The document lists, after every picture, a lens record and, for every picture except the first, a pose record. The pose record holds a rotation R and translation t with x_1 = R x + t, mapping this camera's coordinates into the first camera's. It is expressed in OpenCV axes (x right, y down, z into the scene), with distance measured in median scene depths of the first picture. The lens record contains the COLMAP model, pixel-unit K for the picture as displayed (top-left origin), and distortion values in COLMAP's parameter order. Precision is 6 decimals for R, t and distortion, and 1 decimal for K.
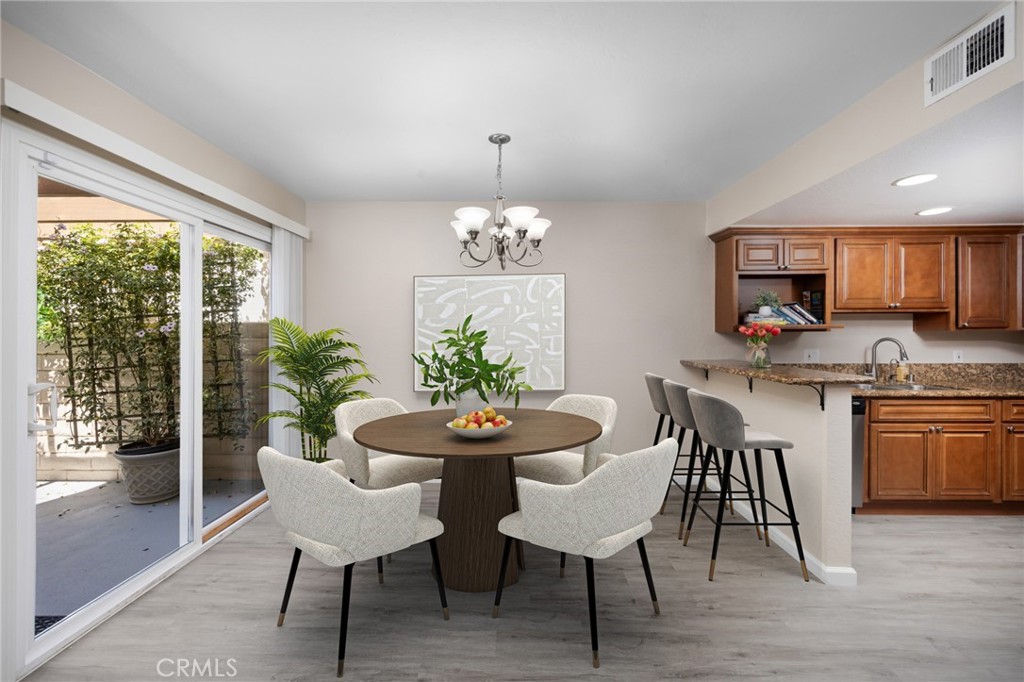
lens RADIAL K [[413.8, 0, 508.8], [0, 413.8, 331.5], [0, 0, 1]] dist [-0.004168, -0.000609]
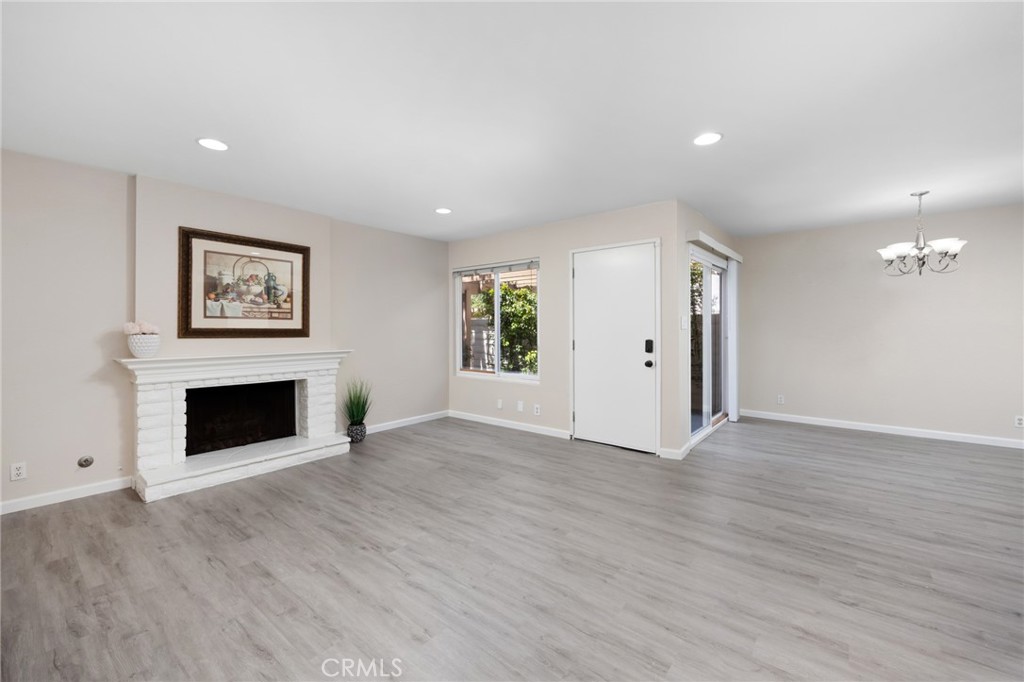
lens RADIAL K [[413.8, 0, 501.0], [0, 413.8, 323.4], [0, 0, 1]] dist [-0.004168, -0.000609]
pose [[0.773830, -0.007061, -0.633354, -0.264126], [0.003226, 0.999969, -0.007207, 0.031548], [0.633386, 0.003534, 0.773828, -1.197073]]
